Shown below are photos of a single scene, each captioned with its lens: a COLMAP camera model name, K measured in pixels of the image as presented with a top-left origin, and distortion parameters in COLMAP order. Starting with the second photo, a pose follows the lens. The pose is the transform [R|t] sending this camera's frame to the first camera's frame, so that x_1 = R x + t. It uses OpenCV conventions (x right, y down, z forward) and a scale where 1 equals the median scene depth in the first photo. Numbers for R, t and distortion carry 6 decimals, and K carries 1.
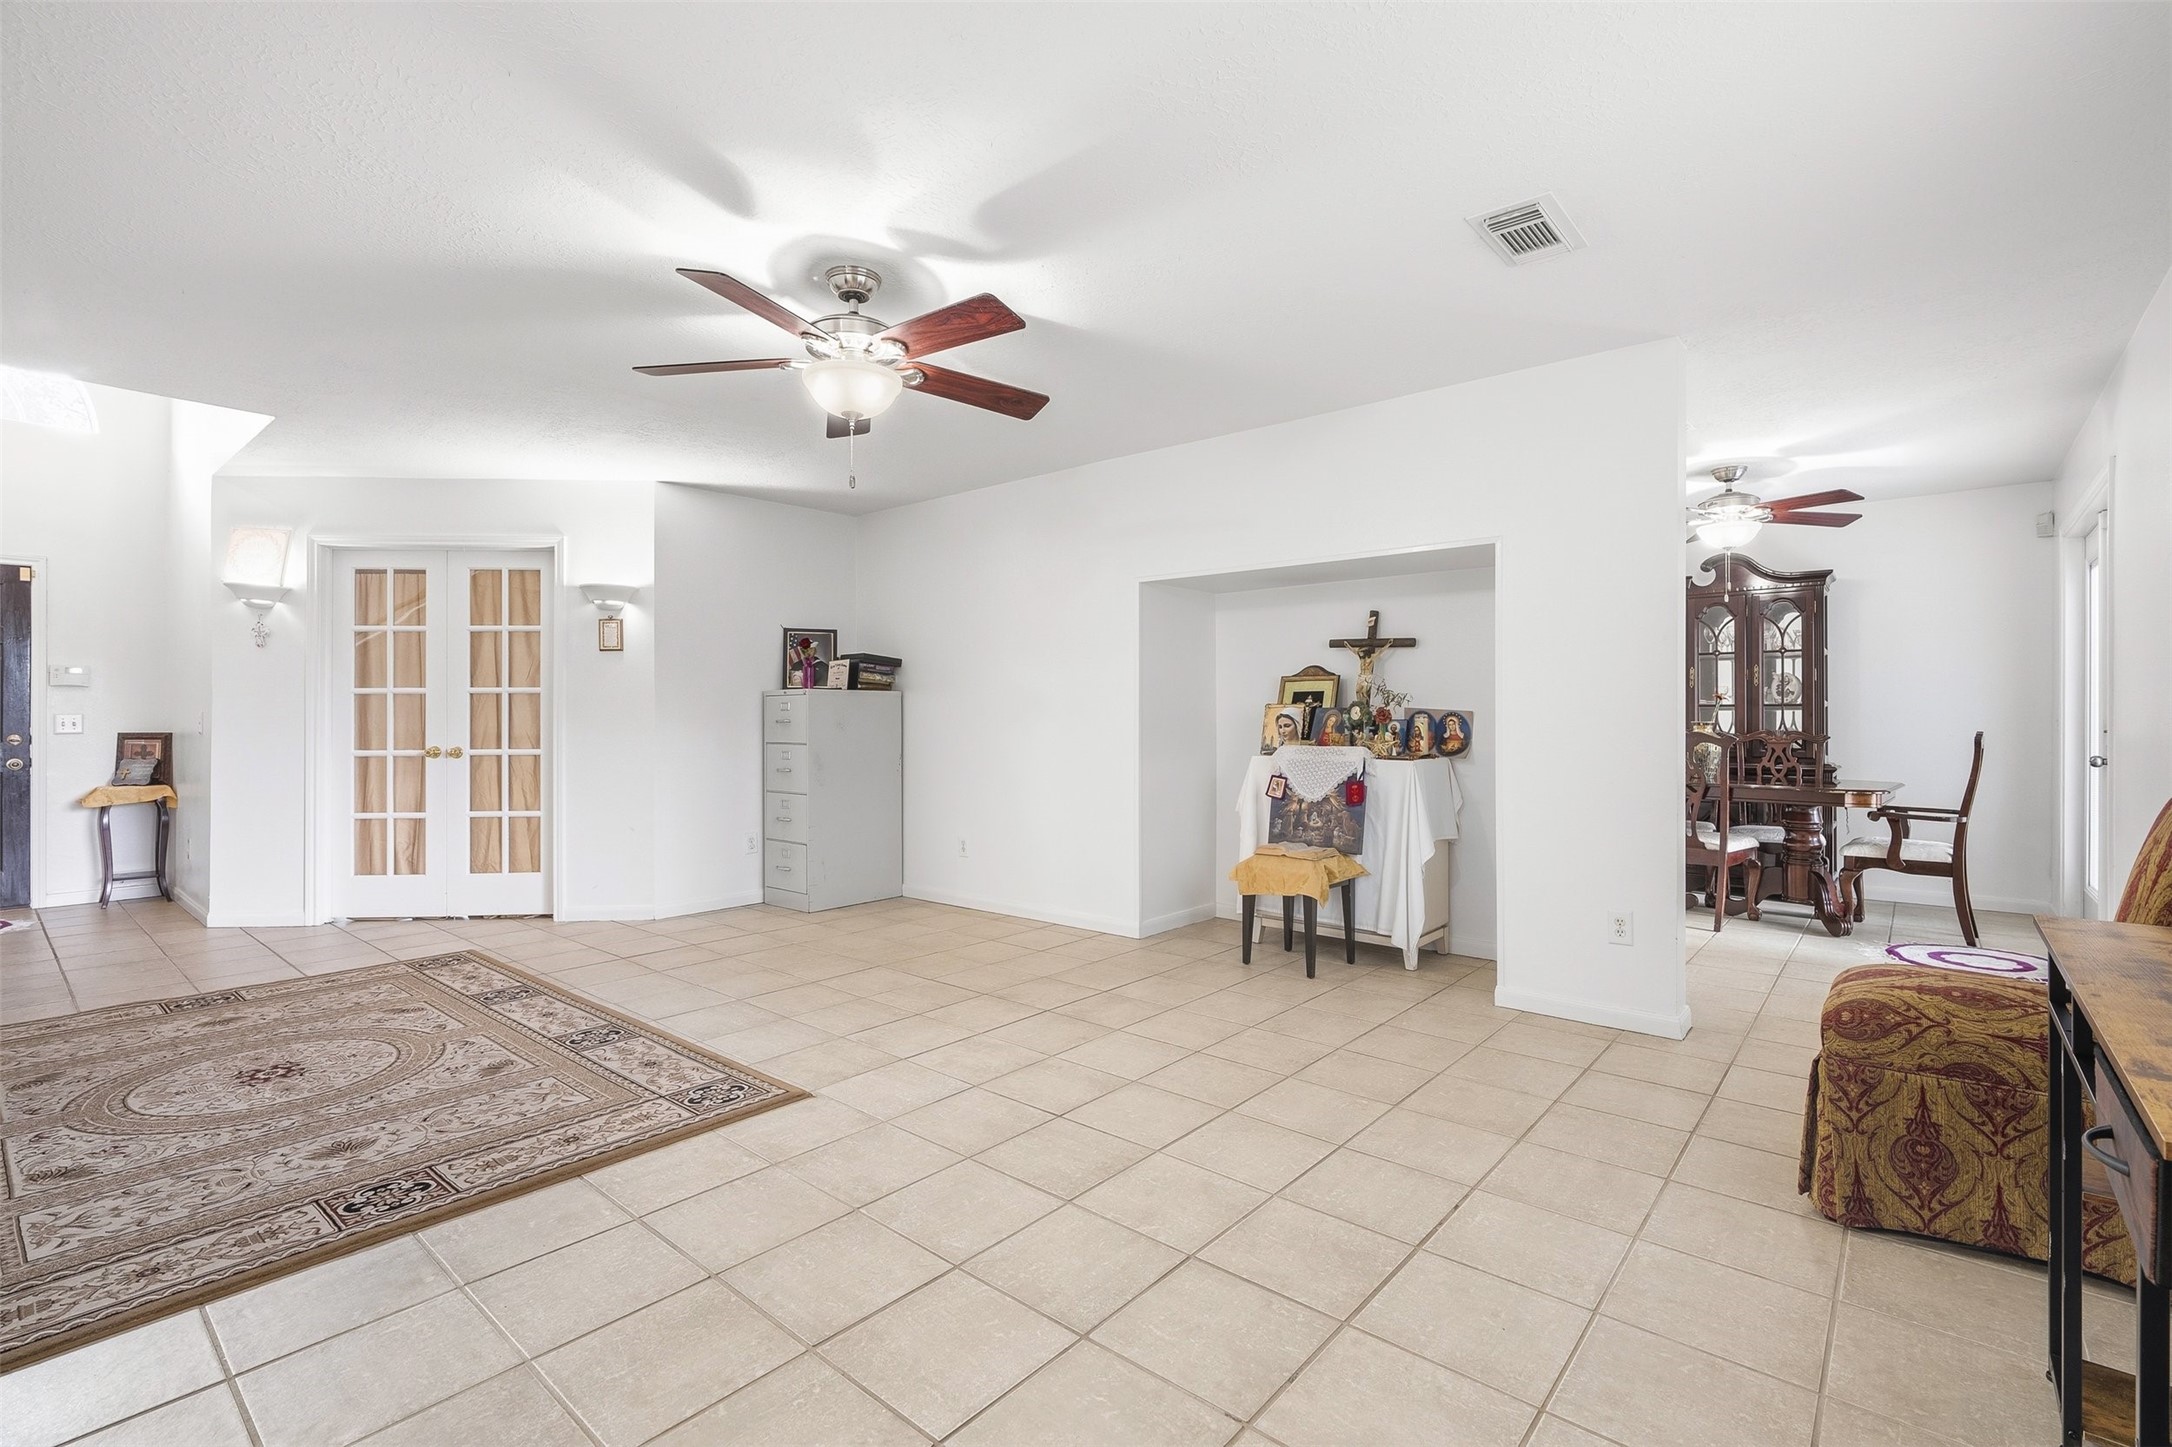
lens RADIAL K [[980.6, 0, 1084.3], [0, 980.6, 714.6], [0, 0, 1]] dist [-0.000187, 0.000420]
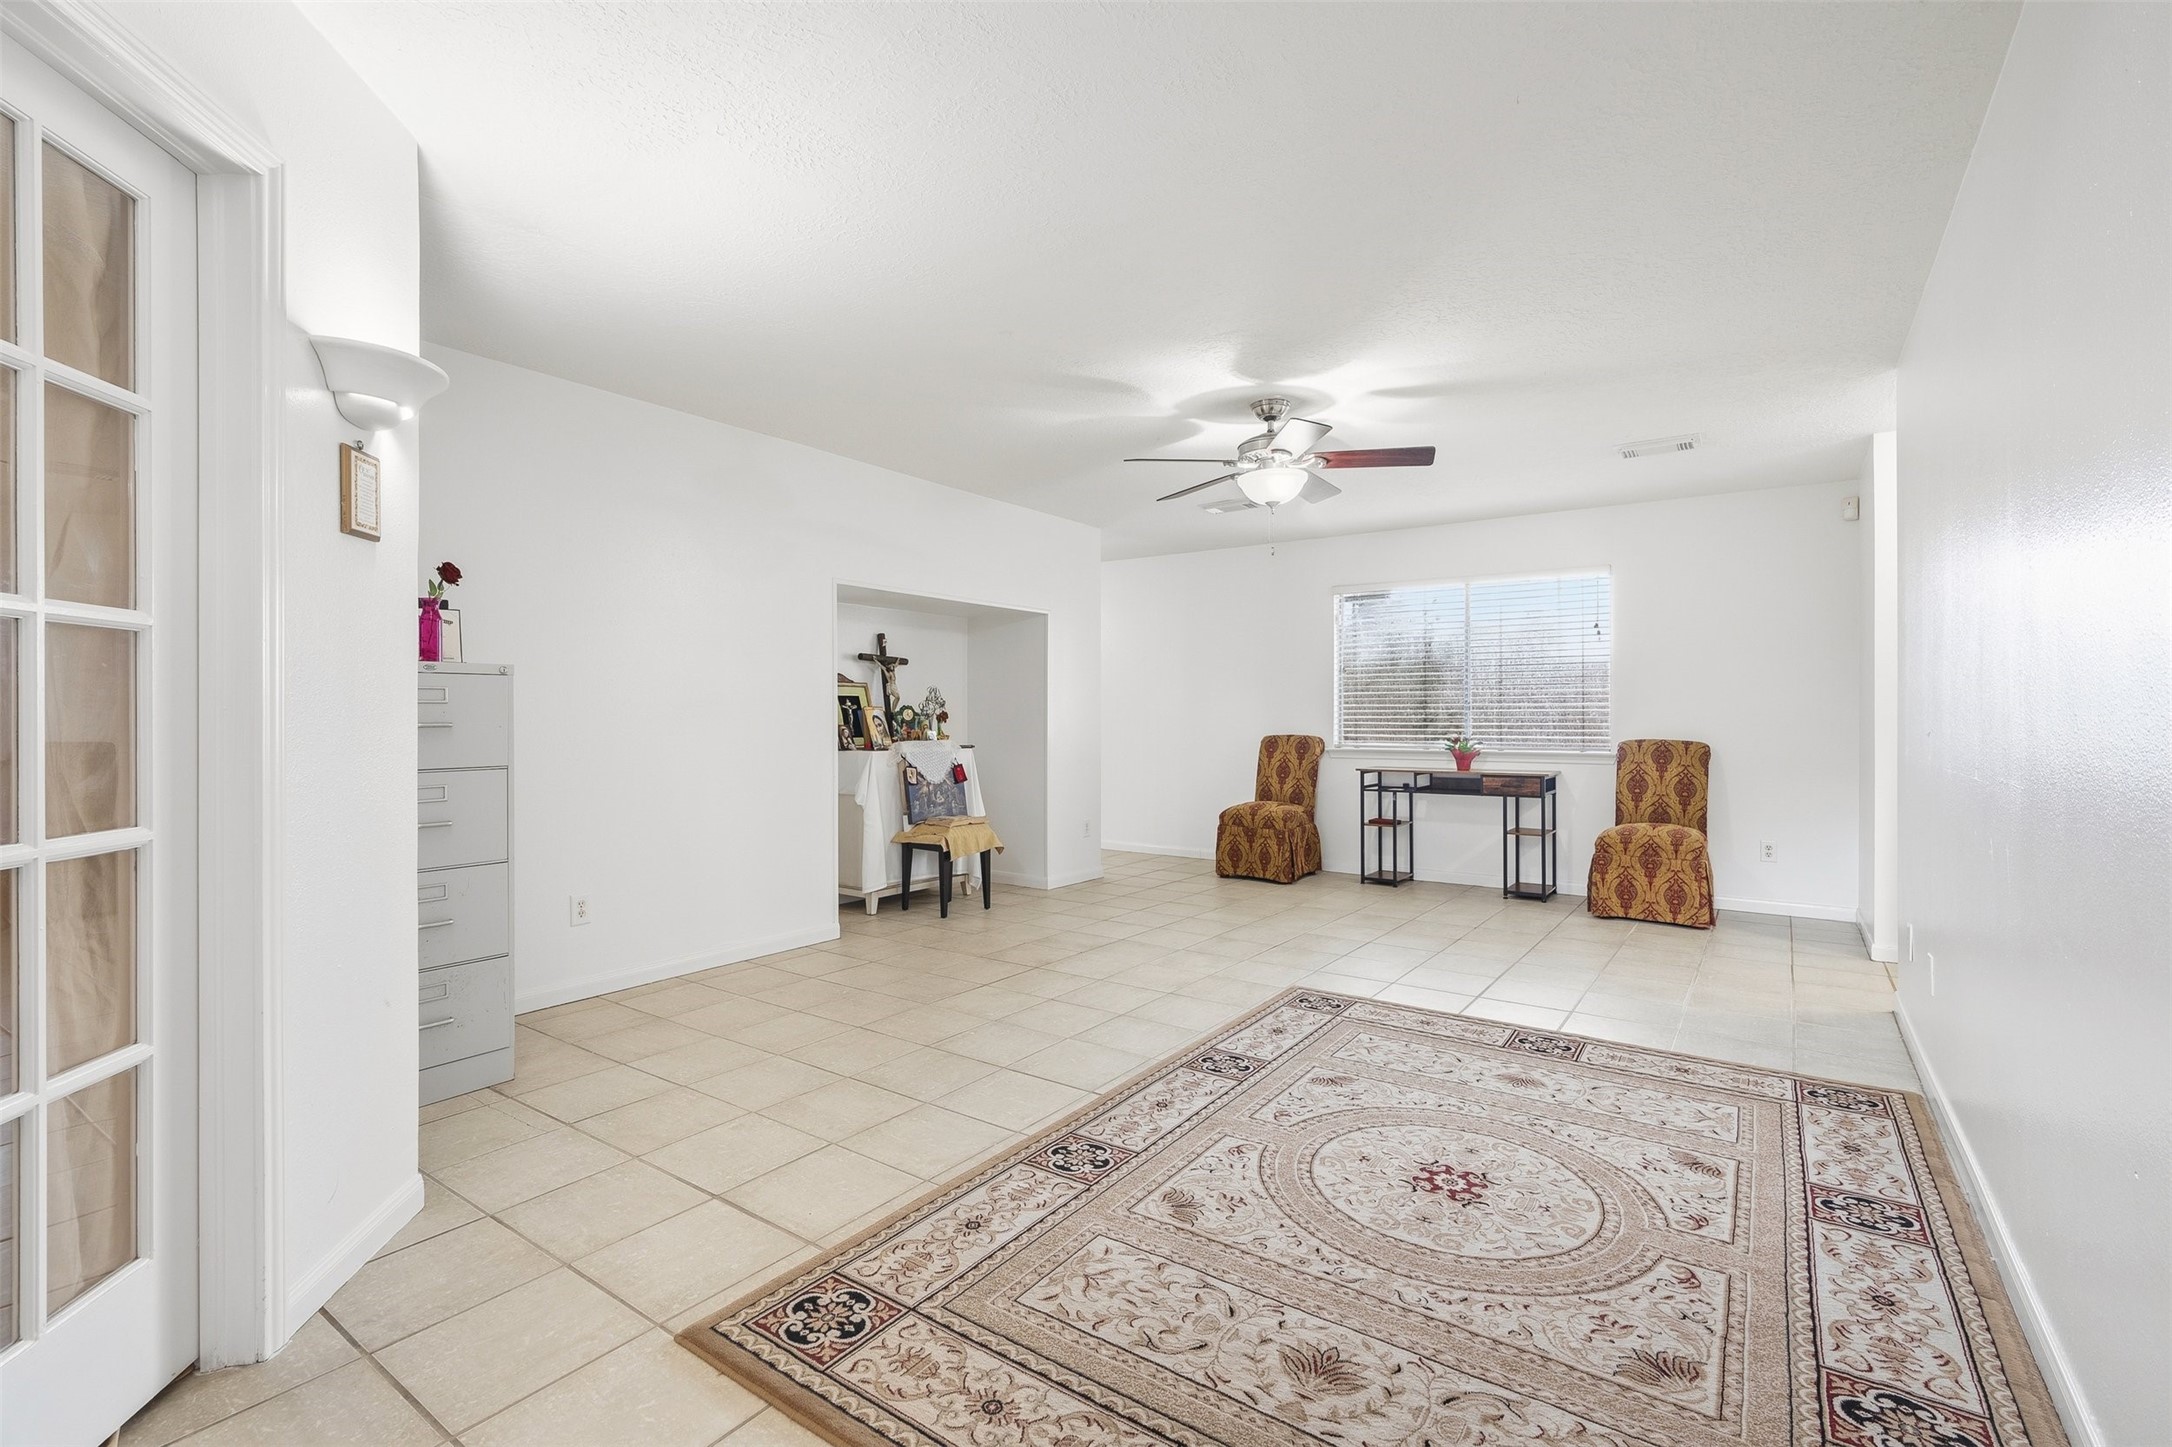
lens RADIAL K [[980.6, 0, 1085.2], [0, 980.6, 726.5], [0, 0, 1]] dist [-0.000187, 0.000420]
pose [[-0.095760, -0.009385, 0.995360, -1.545367], [-0.003633, 0.999952, 0.009079, 0.001670], [-0.995398, -0.002747, -0.095790, 1.342504]]
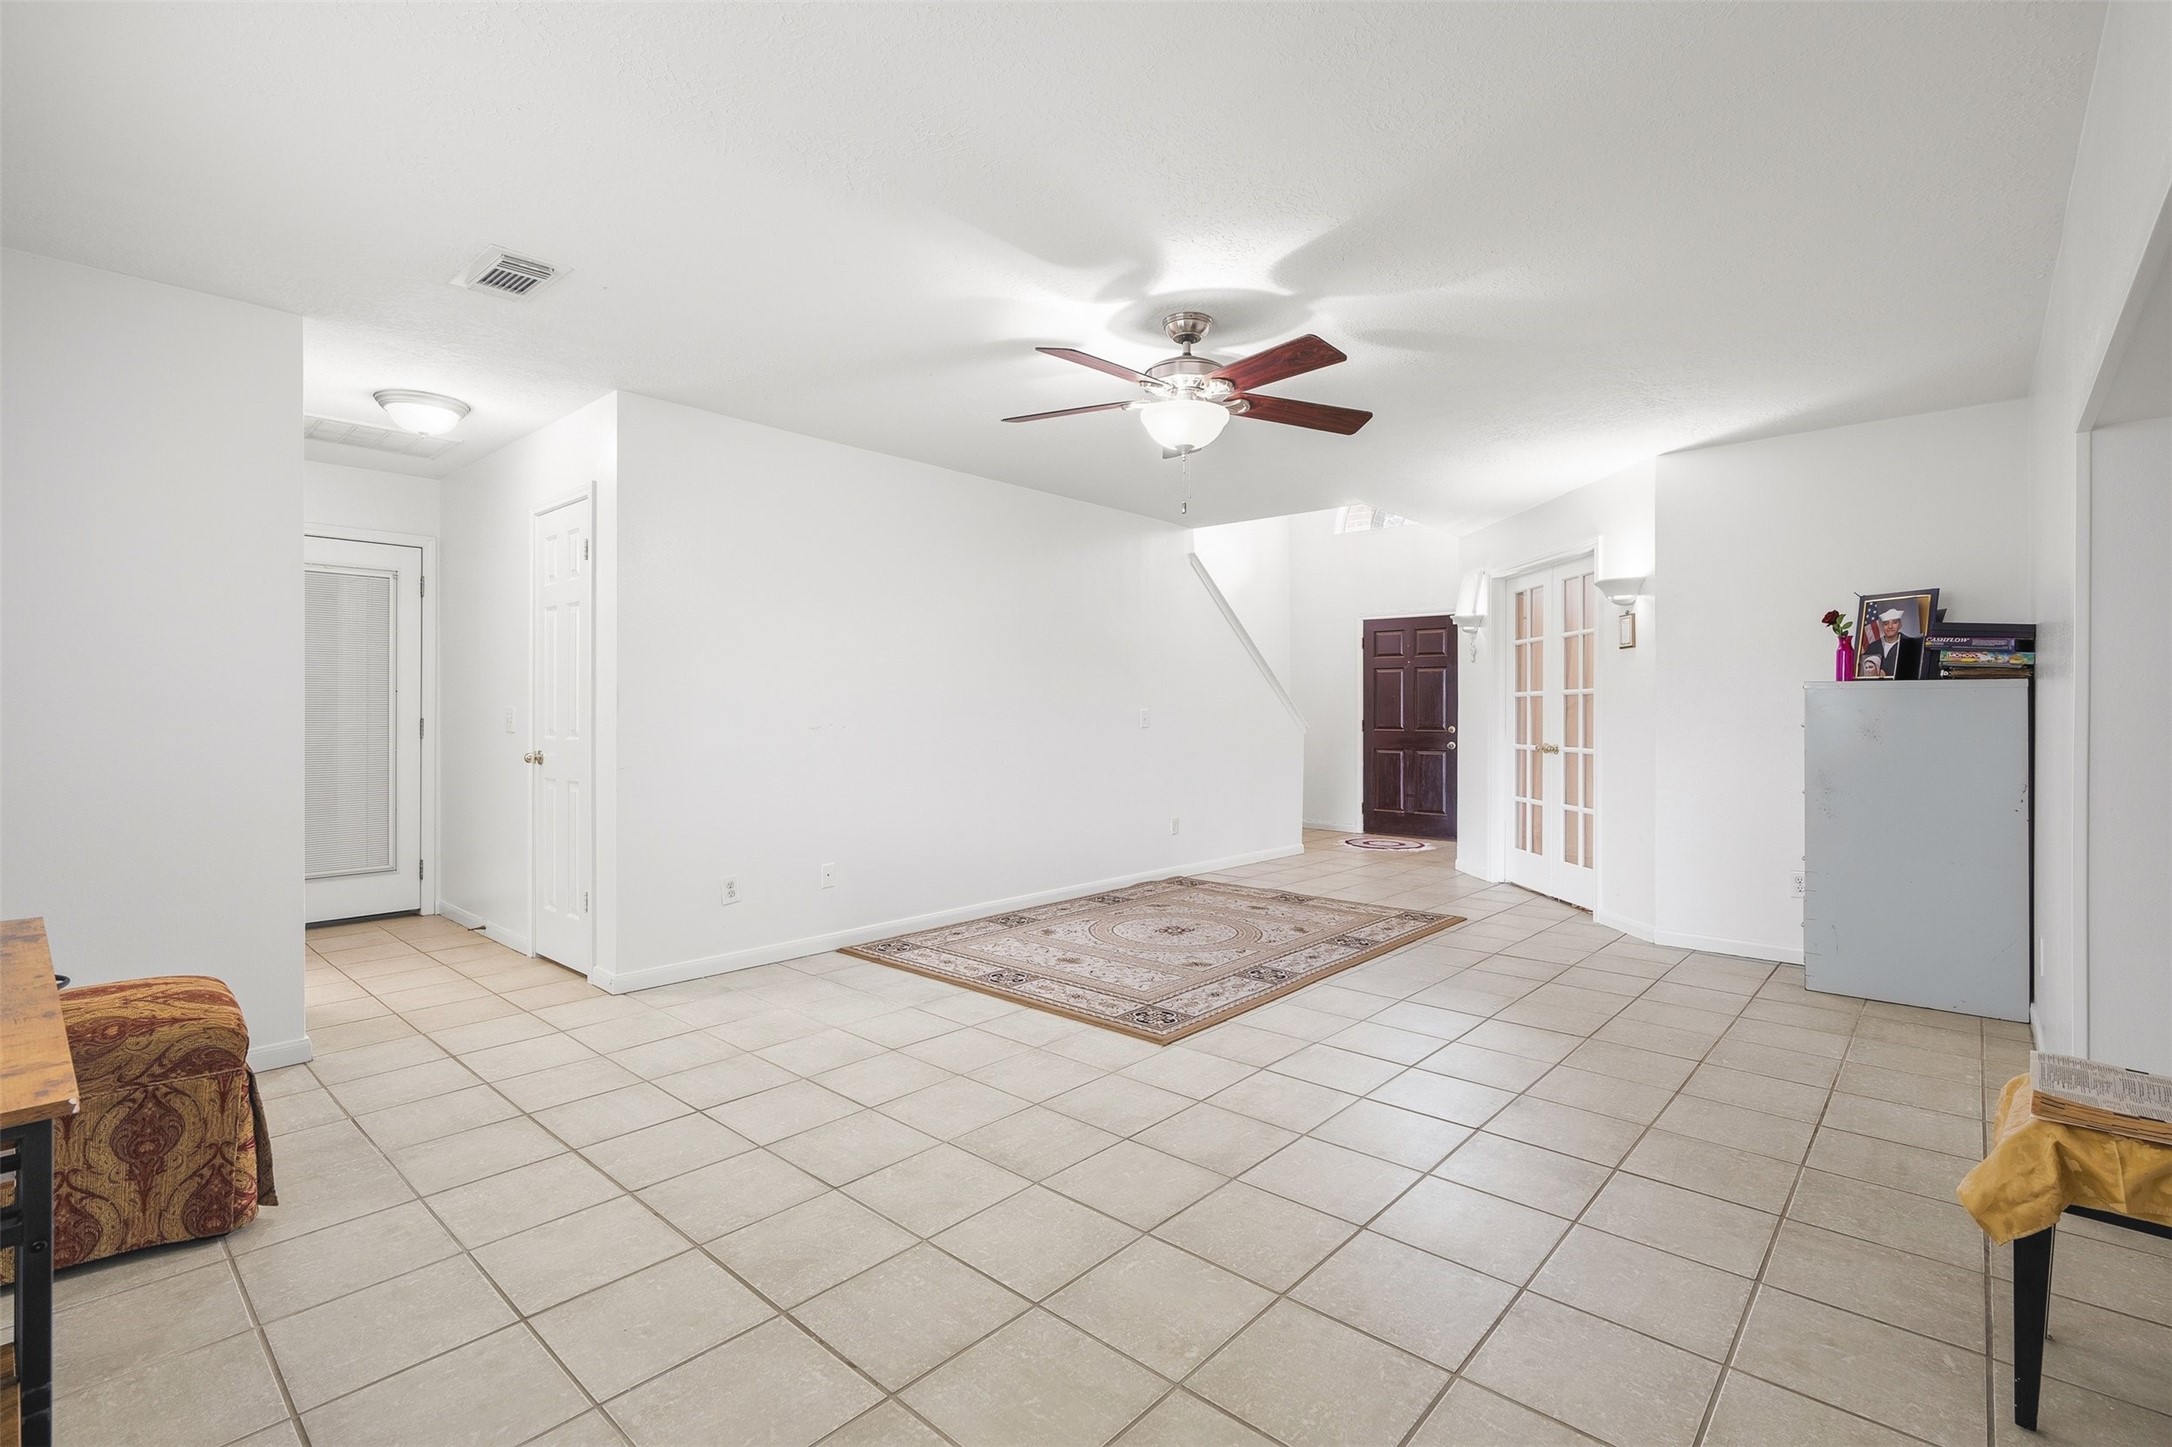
lens RADIAL K [[980.6, 0, 1079.7], [0, 980.6, 709.9], [0, 0, 1]] dist [-0.000187, 0.000420]
pose [[-0.031018, -0.000104, -0.999519, 0.833493], [0.000356, 1.000000, -0.000115, -0.009157], [0.999519, -0.000360, -0.031018, 0.876717]]
